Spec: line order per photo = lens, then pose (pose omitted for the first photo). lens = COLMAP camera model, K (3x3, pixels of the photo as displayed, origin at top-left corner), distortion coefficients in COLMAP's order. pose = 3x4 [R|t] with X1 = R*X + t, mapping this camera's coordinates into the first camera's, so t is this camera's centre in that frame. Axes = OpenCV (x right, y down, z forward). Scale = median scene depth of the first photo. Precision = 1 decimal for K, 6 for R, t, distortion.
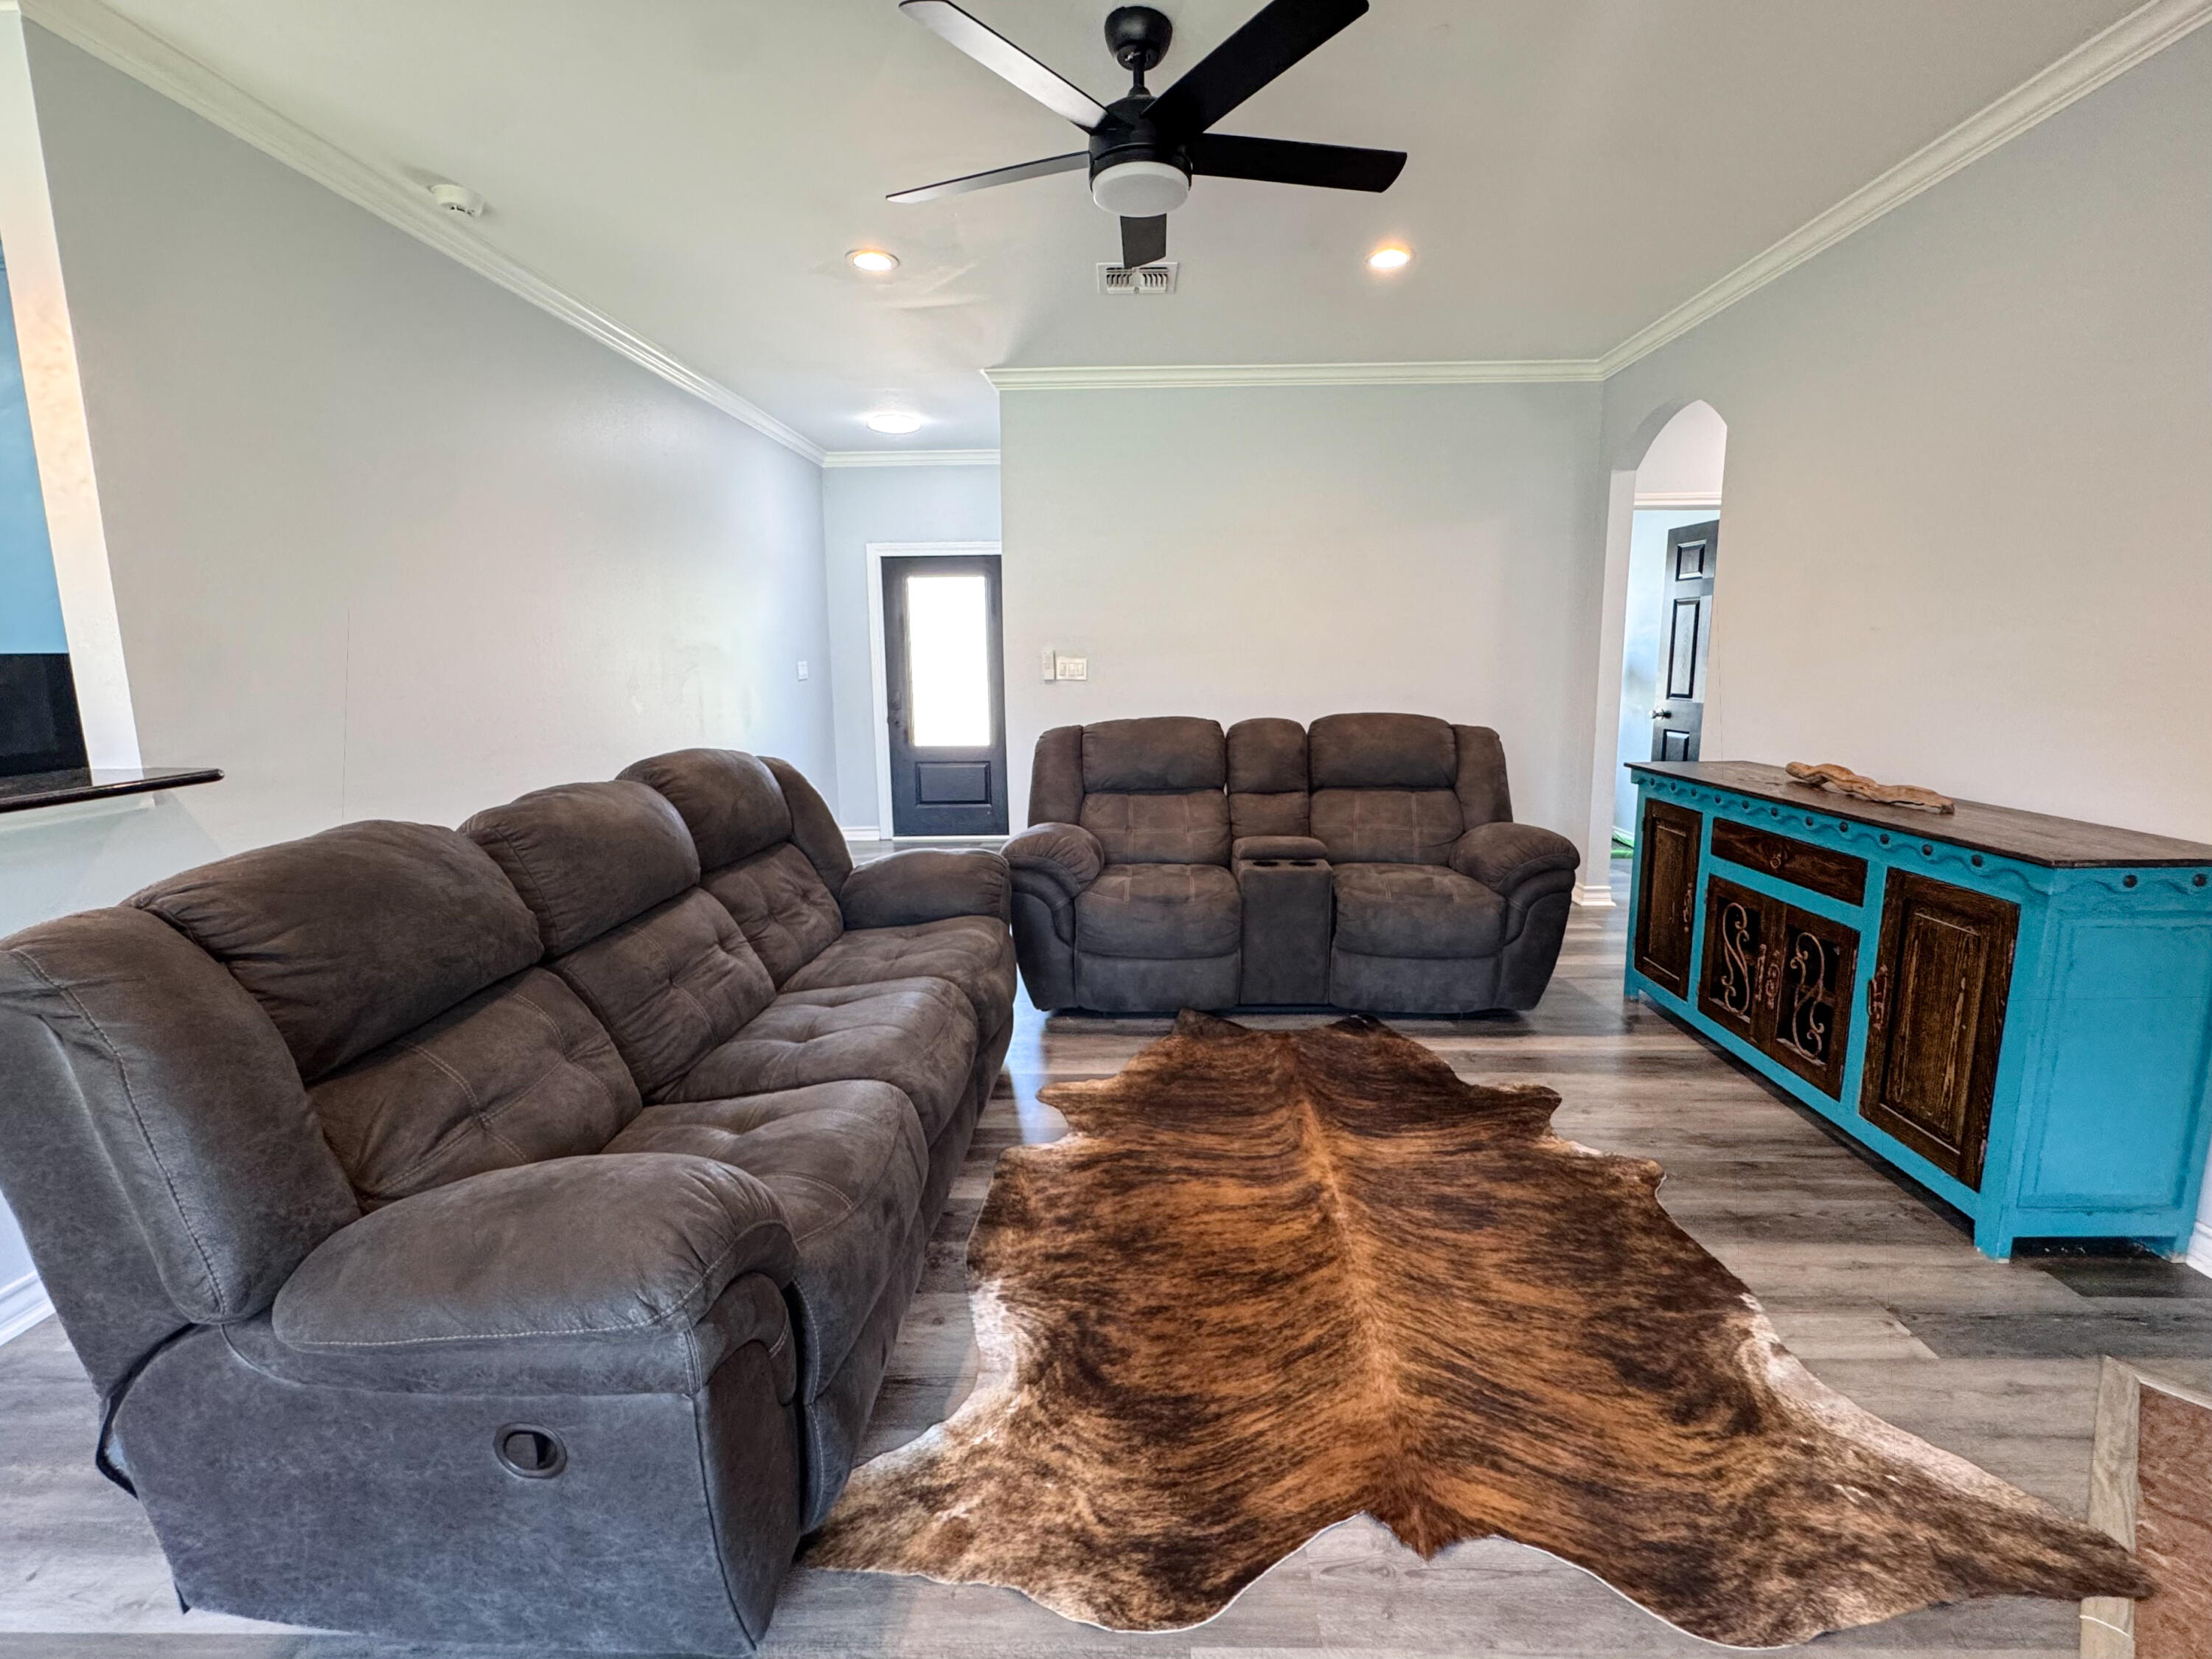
lens RADIAL K [[942.3, 0, 1109.3], [0, 942.3, 802.9], [0, 0, 1]] dist [-0.002094, -0.000477]
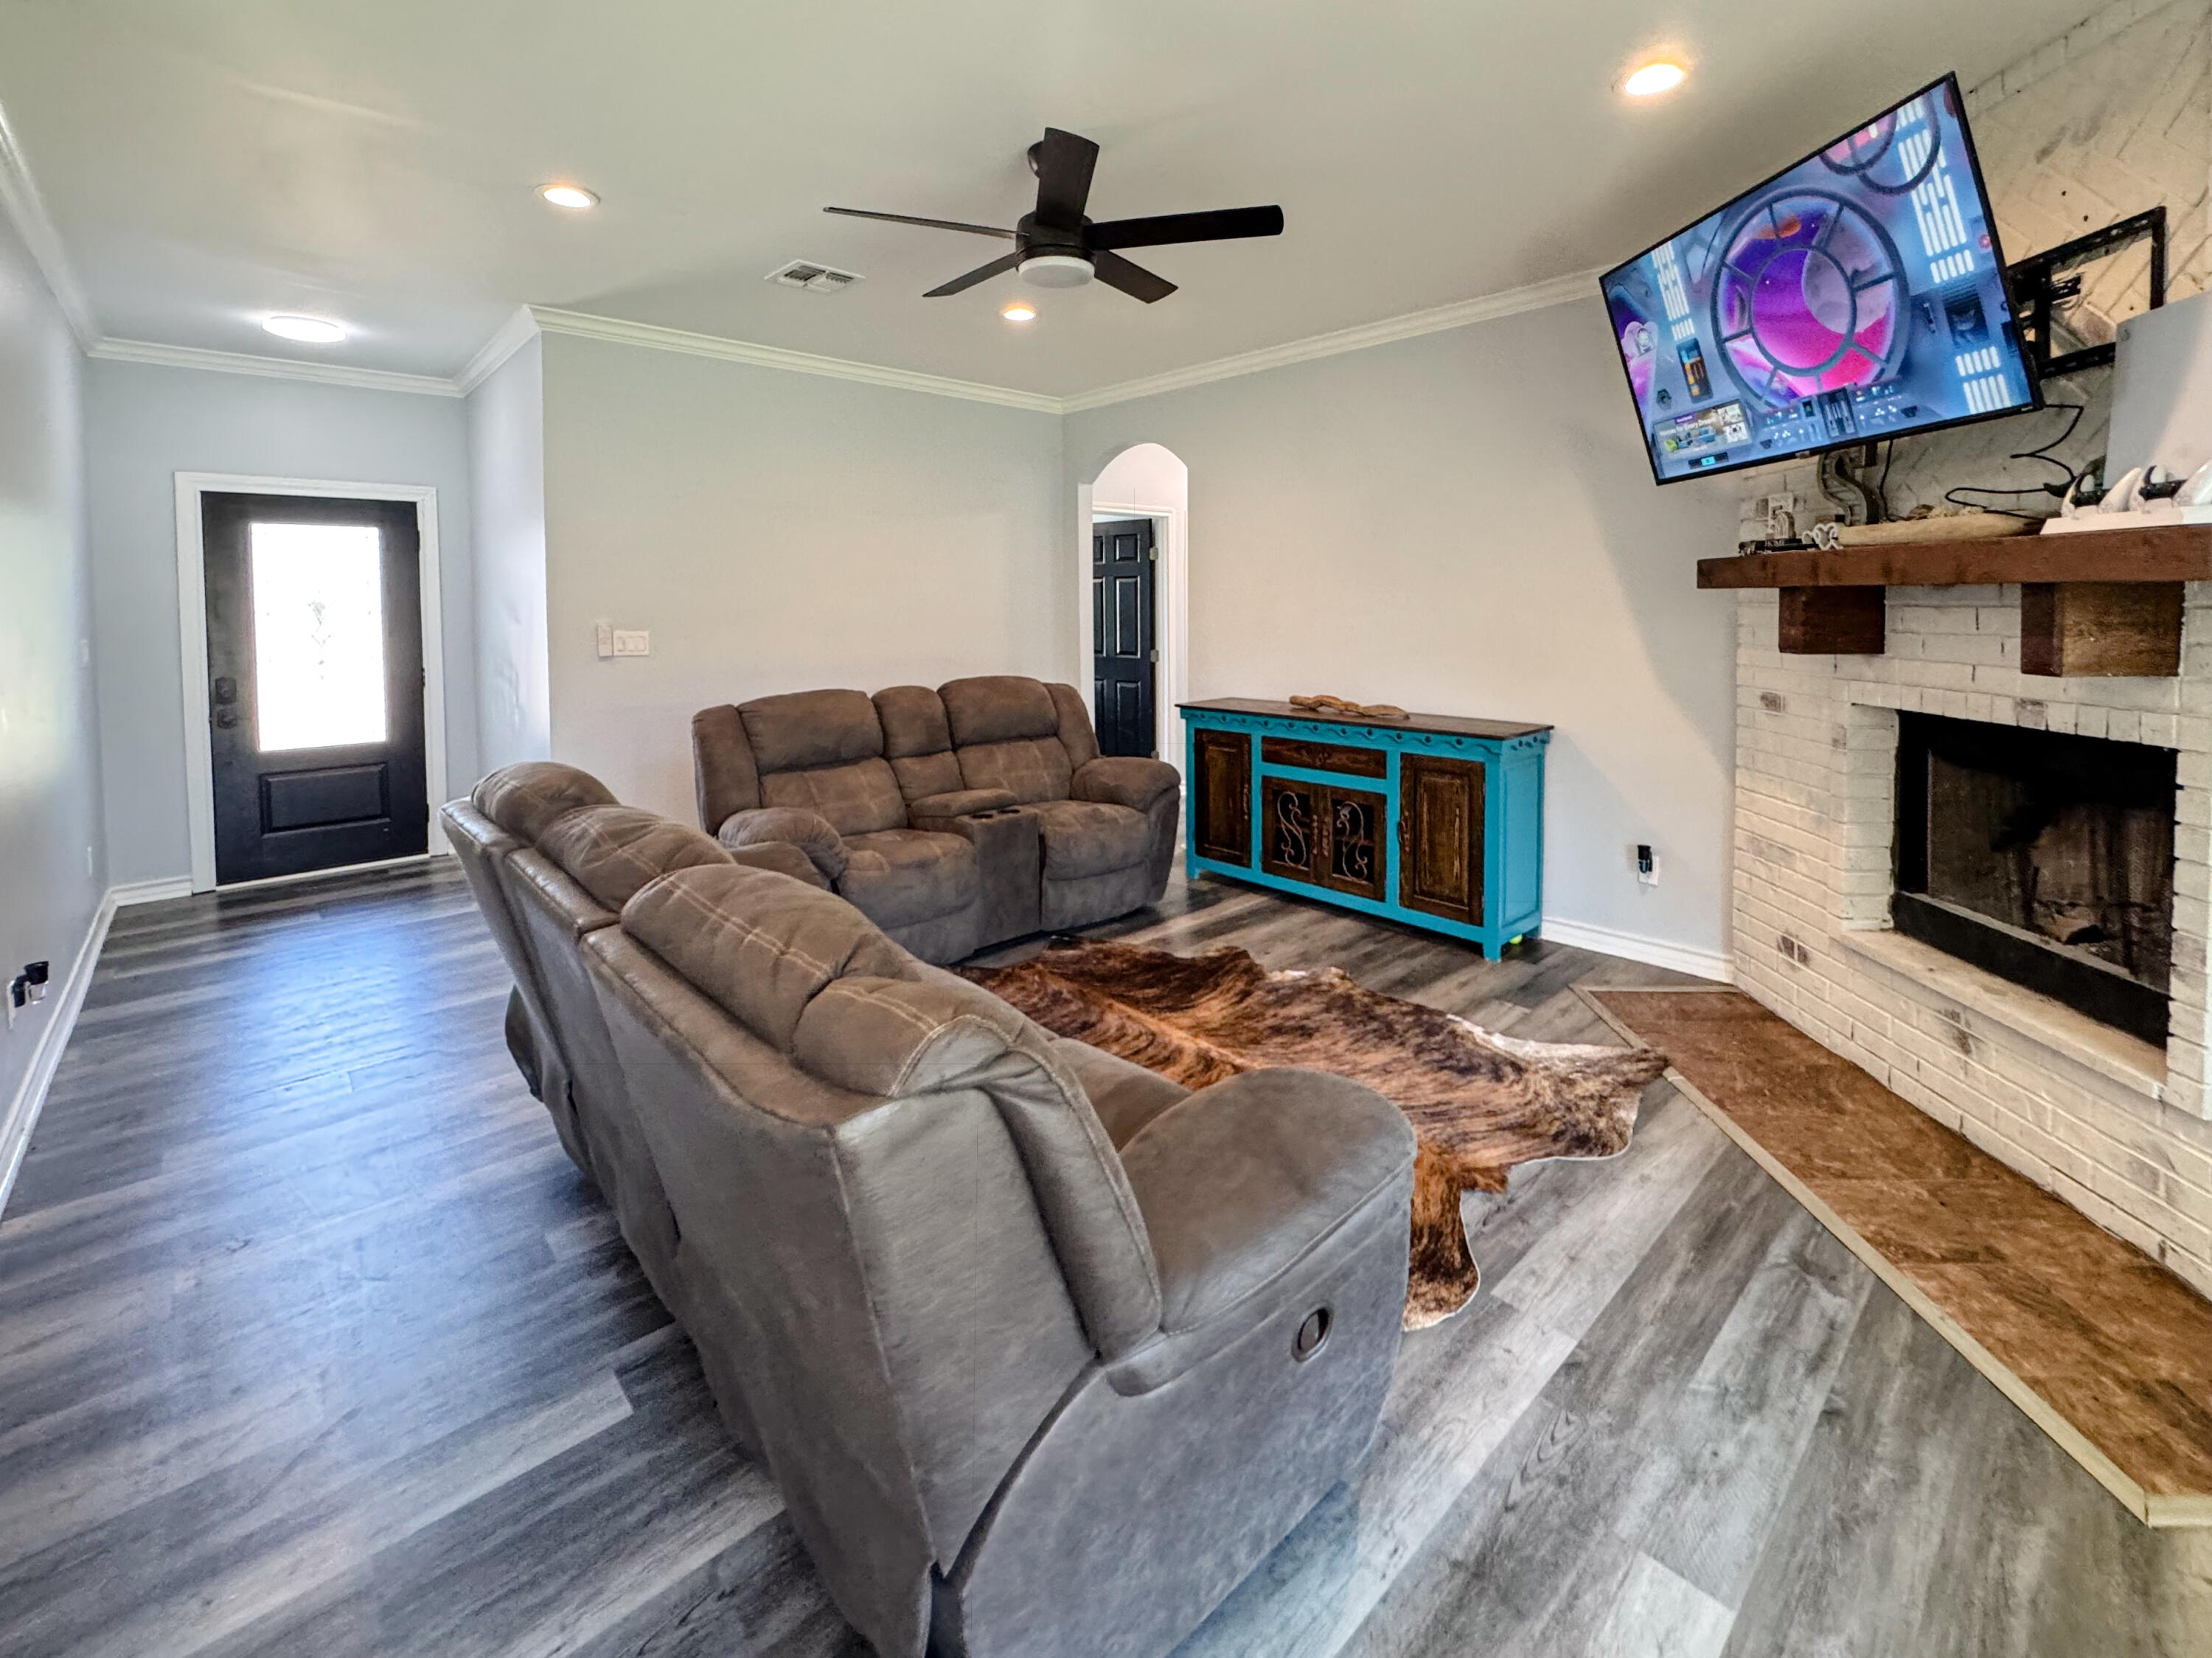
lens RADIAL K [[958.6, 0, 1099.0], [0, 958.6, 650.3], [0, 0, 1]] dist [-0.009066, -0.000067]
pose [[0.728605, -0.030032, 0.684275, -0.643137], [0.108485, 0.991487, -0.071998, -0.043113], [-0.676288, 0.126692, 0.725661, 0.079734]]
